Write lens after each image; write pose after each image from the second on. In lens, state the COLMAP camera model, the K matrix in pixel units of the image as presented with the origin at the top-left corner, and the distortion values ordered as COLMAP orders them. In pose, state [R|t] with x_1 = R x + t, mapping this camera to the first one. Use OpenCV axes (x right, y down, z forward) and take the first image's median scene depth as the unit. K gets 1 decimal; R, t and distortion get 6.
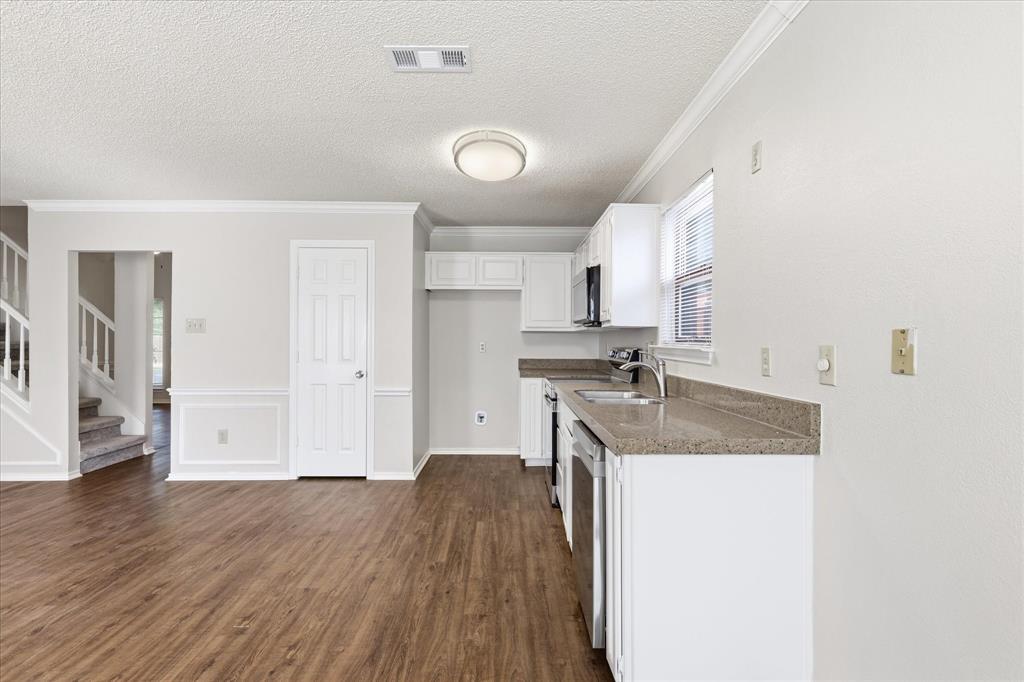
lens RADIAL K [[530.0, 0, 513.2], [0, 530.0, 340.4], [0, 0, 1]] dist [0.004459, 0.000282]
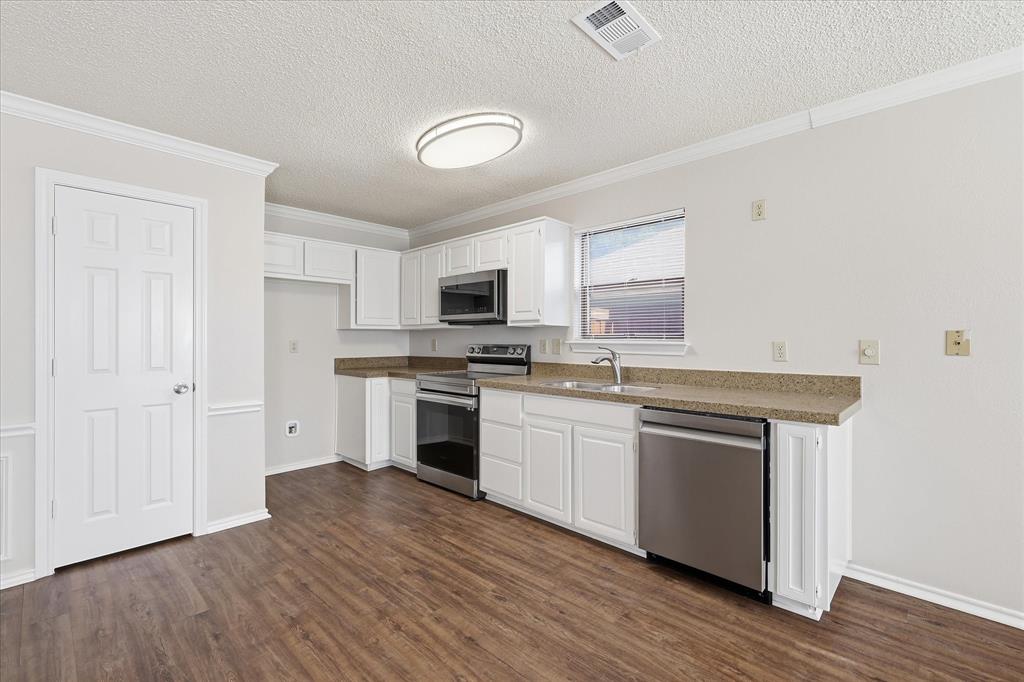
lens RADIAL K [[447.9, 0, 511.1], [0, 447.9, 338.5], [0, 0, 1]] dist [0.004668, 0.000591]
pose [[0.705926, -0.004493, 0.708271, -0.559134], [0.004113, 0.999989, 0.002243, -0.001123], [-0.708273, 0.001330, 0.705937, 0.390641]]
